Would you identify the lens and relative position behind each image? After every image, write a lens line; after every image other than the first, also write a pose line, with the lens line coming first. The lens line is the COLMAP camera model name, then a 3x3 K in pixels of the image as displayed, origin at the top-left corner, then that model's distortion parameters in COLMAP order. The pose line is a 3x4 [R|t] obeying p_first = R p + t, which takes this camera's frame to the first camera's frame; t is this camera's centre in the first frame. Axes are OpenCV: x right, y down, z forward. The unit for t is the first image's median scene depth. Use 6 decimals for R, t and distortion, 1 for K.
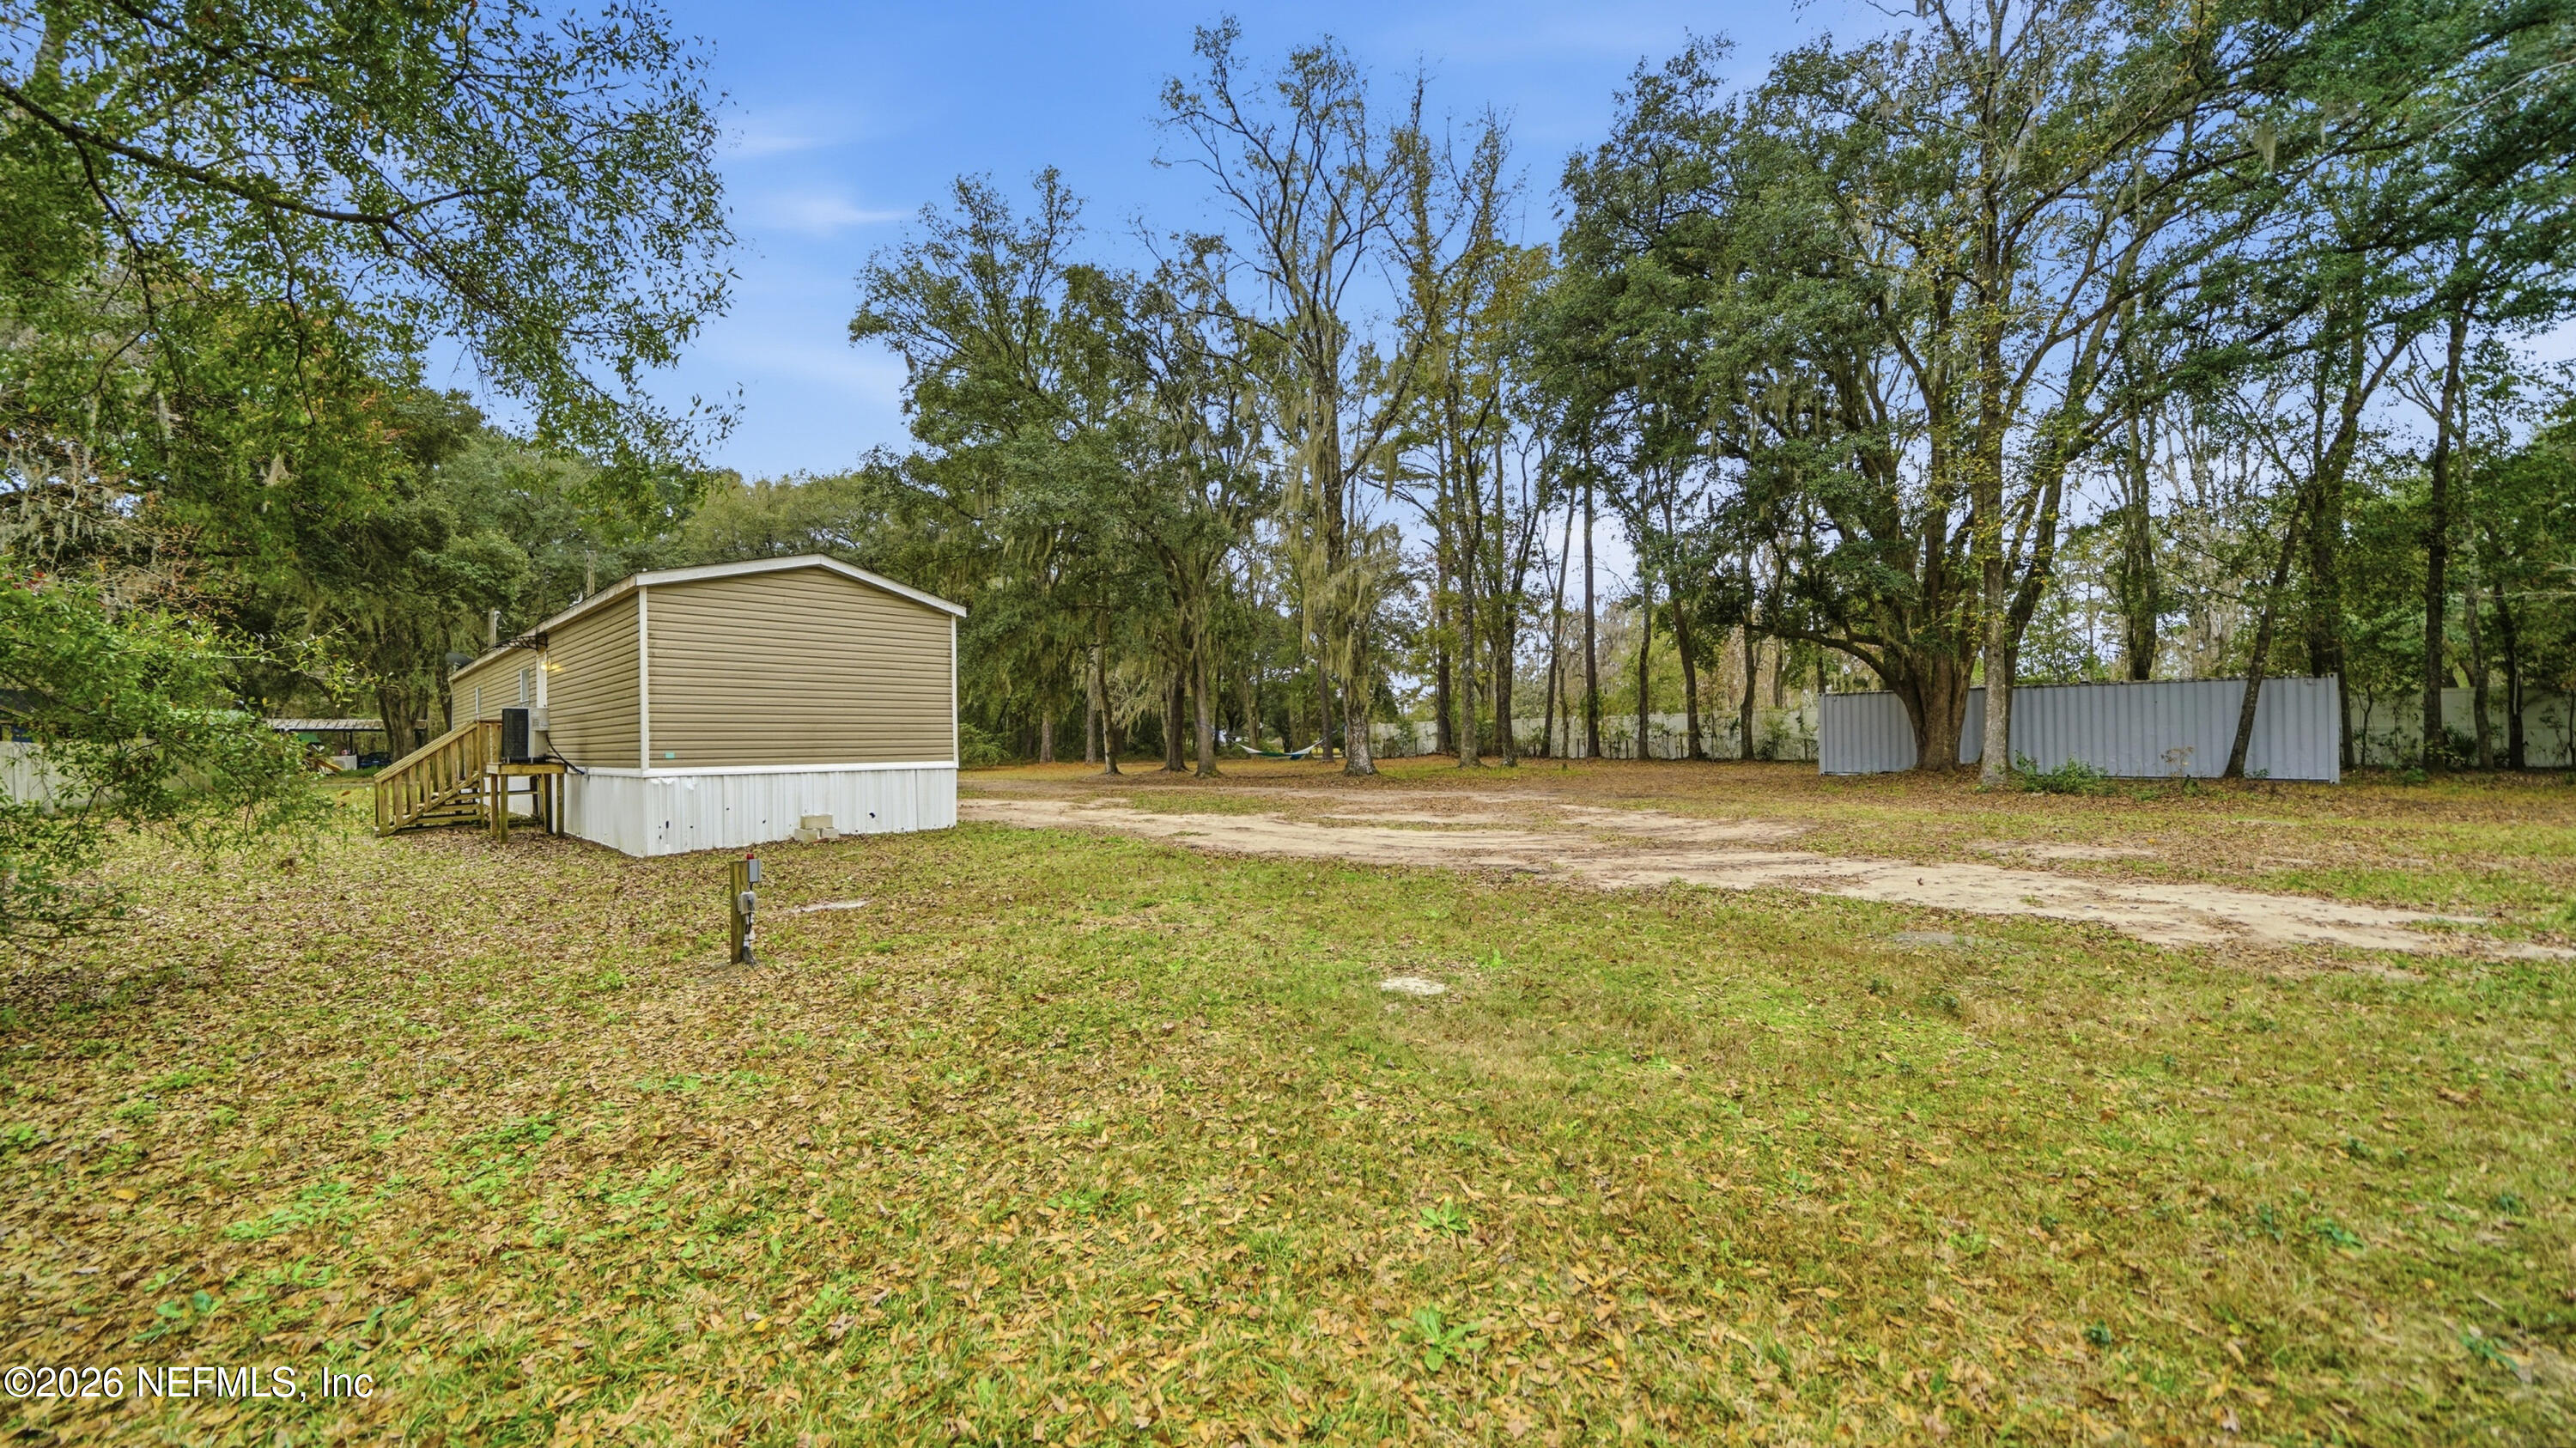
lens RADIAL K [[892.0, 0, 1275.7], [0, 892.0, 726.2], [0, 0, 1]] dist [-0.020096, -0.000153]
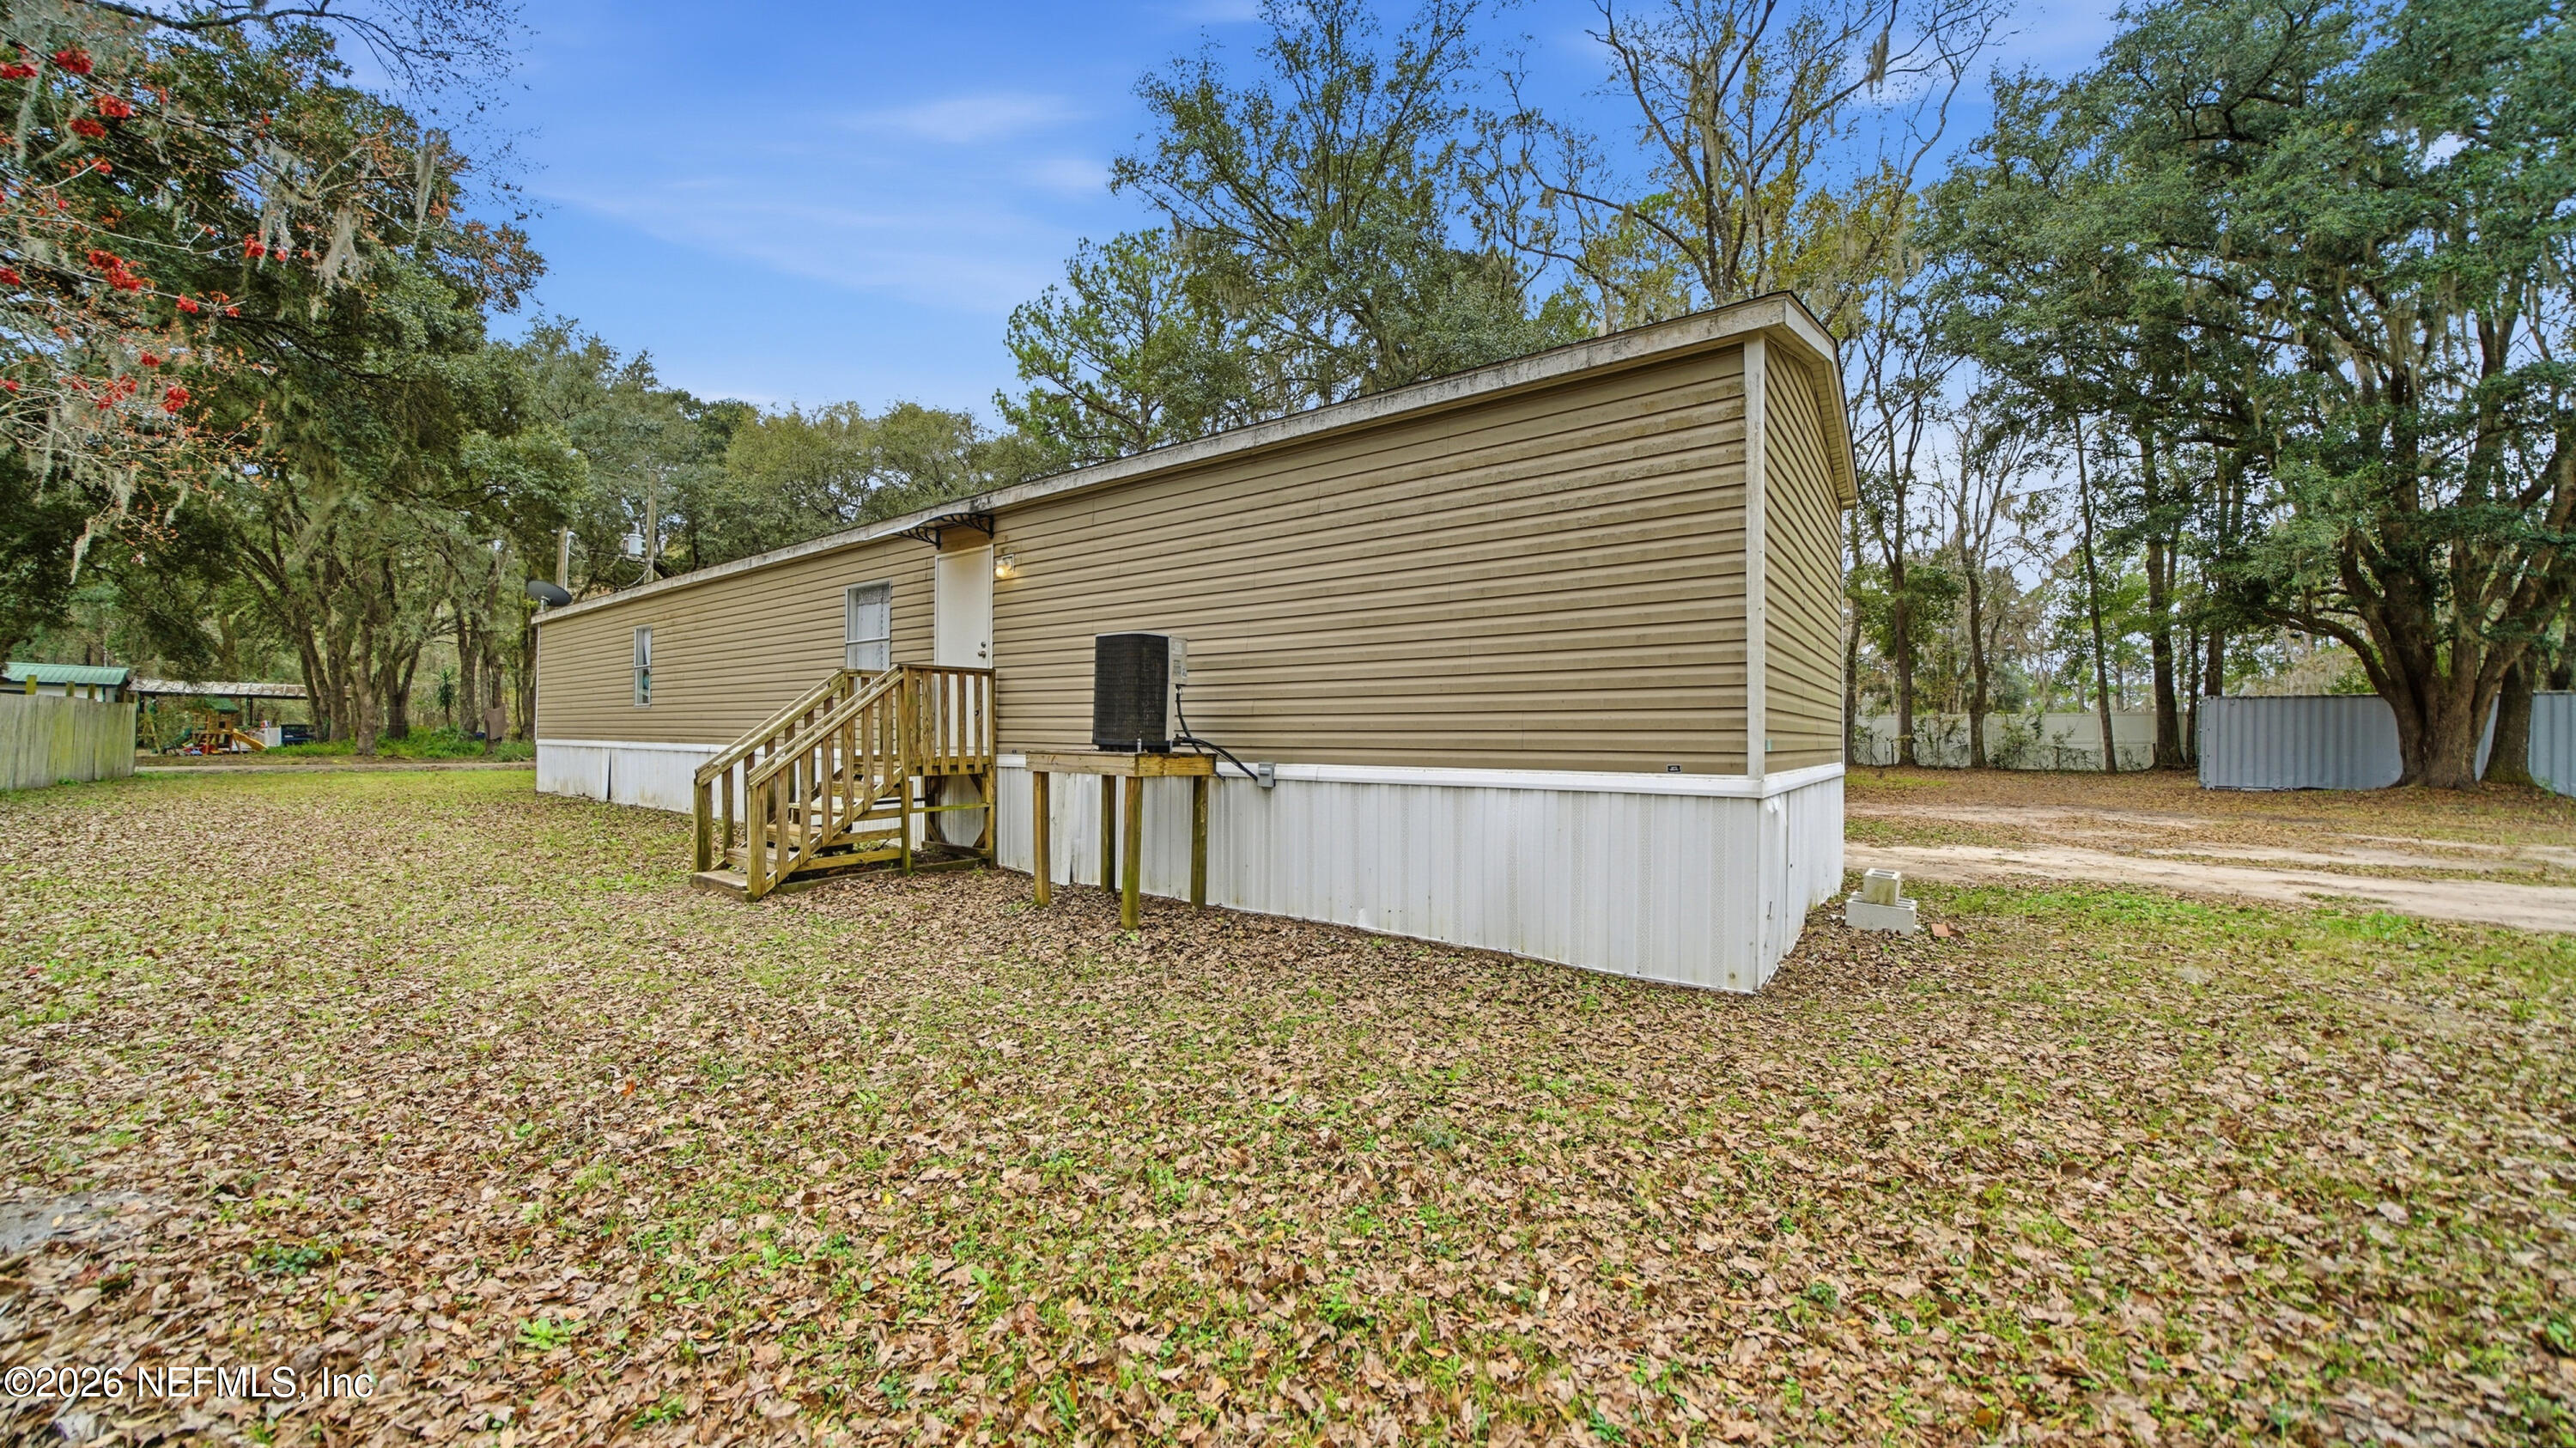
lens RADIAL K [[892.0, 0, 1275.7], [0, 892.0, 726.2], [0, 0, 1]] dist [-0.020096, -0.000153]
pose [[0.996113, 0.023904, 0.084774, -0.732760], [-0.024342, 0.999695, 0.004146, 0.021309], [-0.084649, -0.006193, 0.996392, 0.458278]]
